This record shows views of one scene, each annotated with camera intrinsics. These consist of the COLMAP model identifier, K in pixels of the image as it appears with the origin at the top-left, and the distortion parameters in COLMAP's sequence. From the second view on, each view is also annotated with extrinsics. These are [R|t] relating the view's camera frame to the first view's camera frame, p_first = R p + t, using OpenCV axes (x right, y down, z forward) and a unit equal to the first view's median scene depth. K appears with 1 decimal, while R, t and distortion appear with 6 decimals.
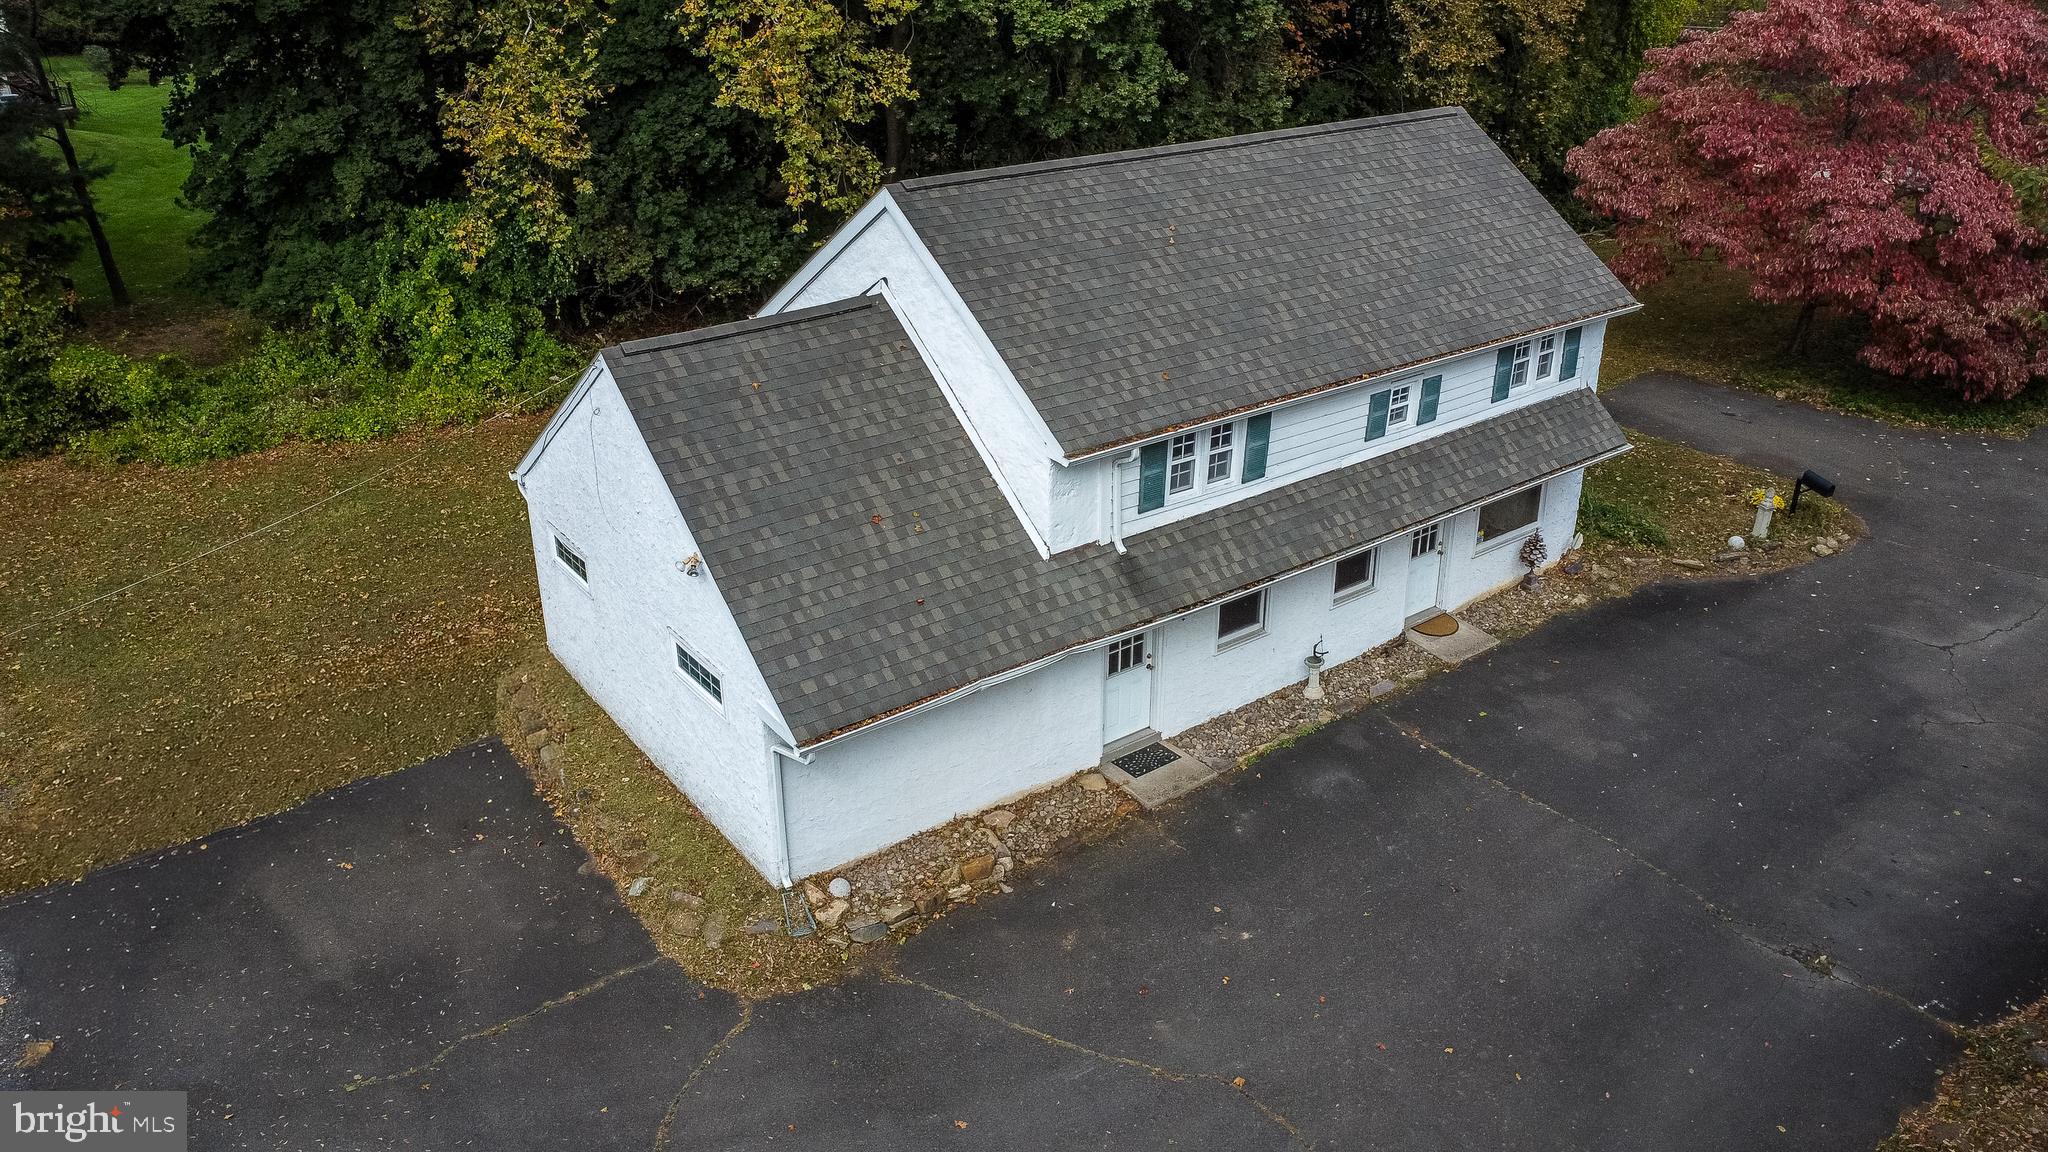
lens RADIAL K [[1604.6, 0, 1024.0], [0, 1604.6, 576.0], [0, 0, 1]] dist [-0.223904, 0.446397]
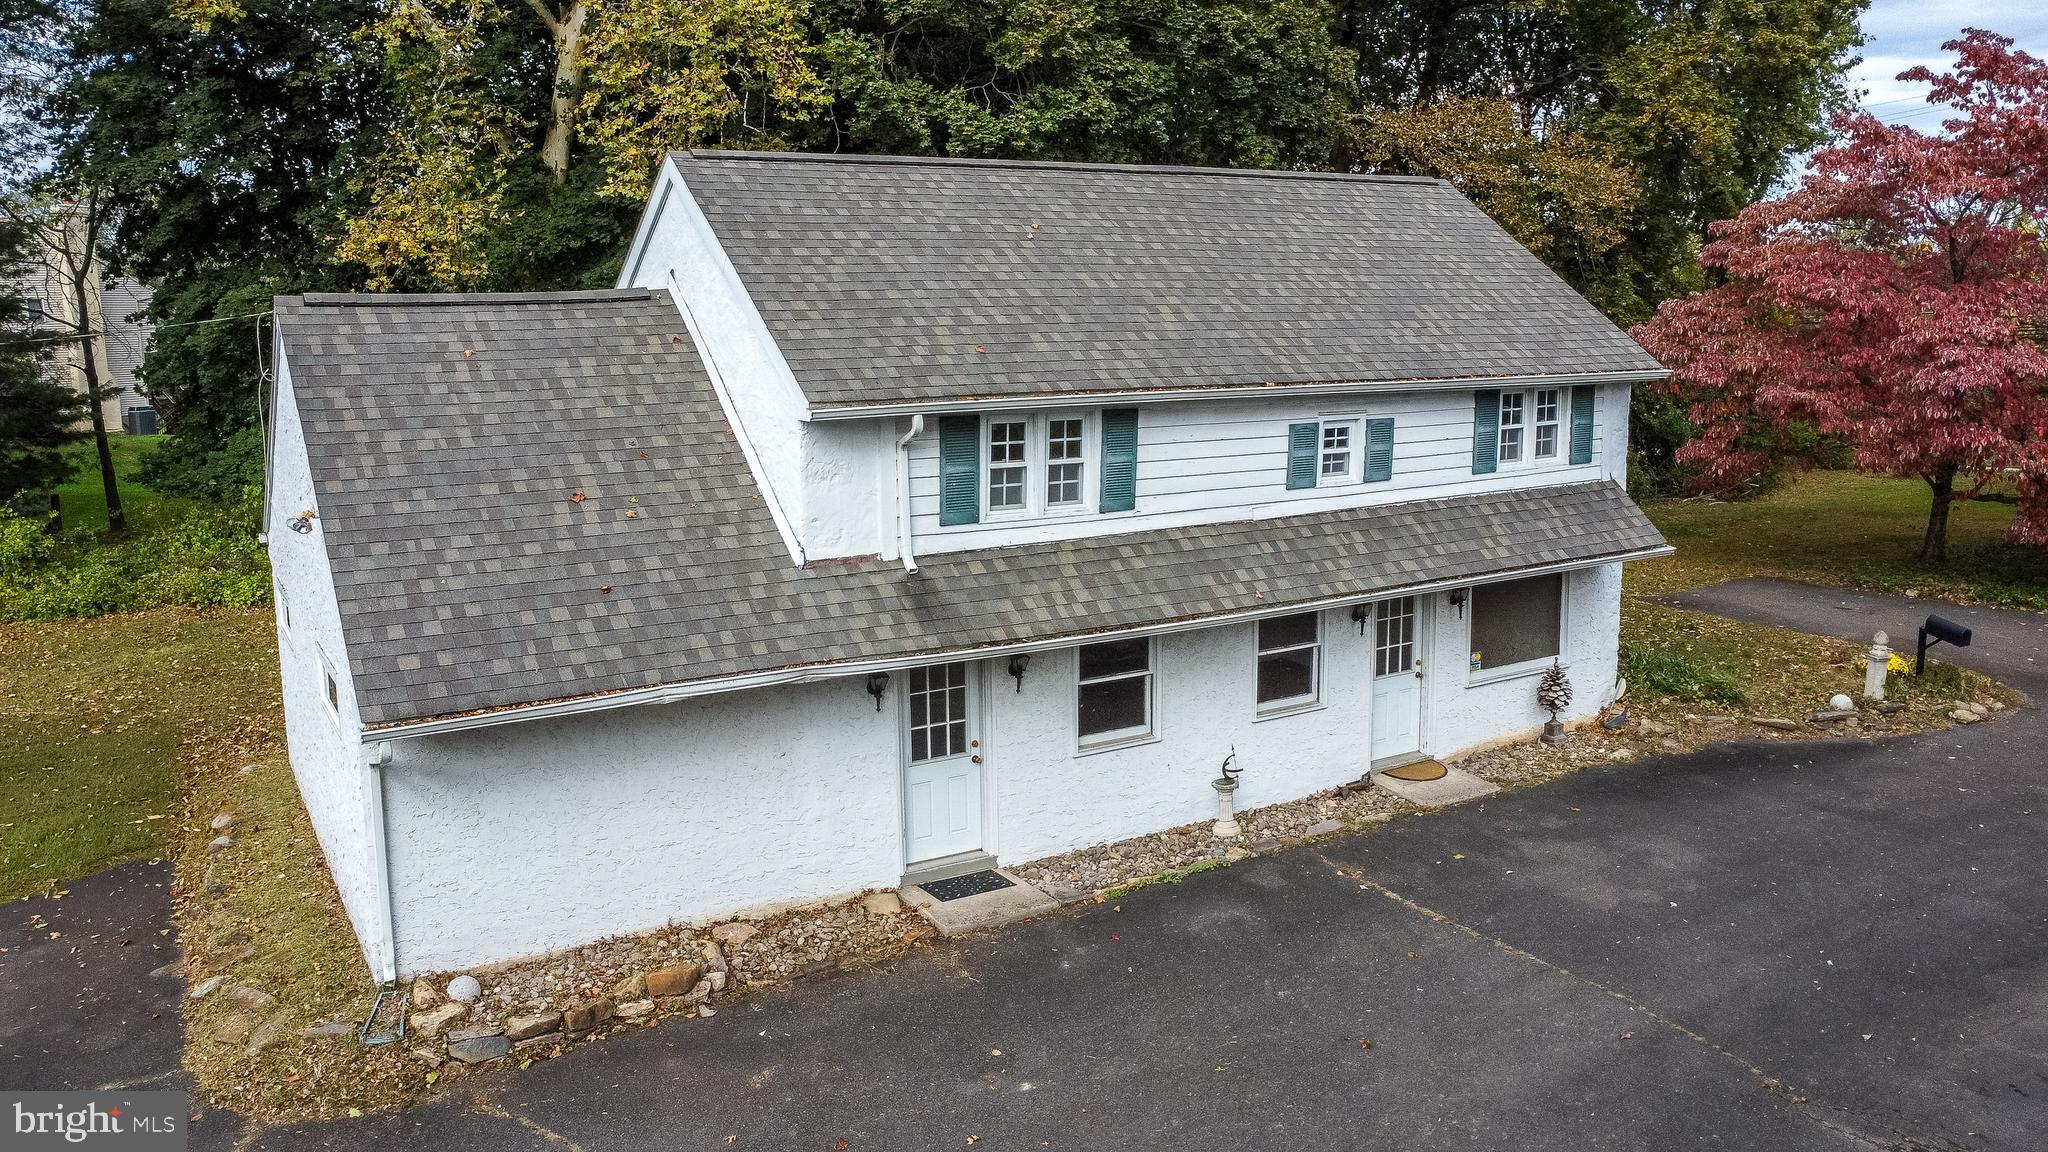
lens RADIAL K [[1597.4, 0, 1067.7], [0, 1597.4, 581.1], [0, 0, 1]] dist [-0.273531, 0.563519]
pose [[0.994806, 0.007198, -0.101531, 0.197454], [-0.035339, 0.959872, -0.278203, 0.183250], [0.095454, 0.280346, 0.955141, 0.284590]]
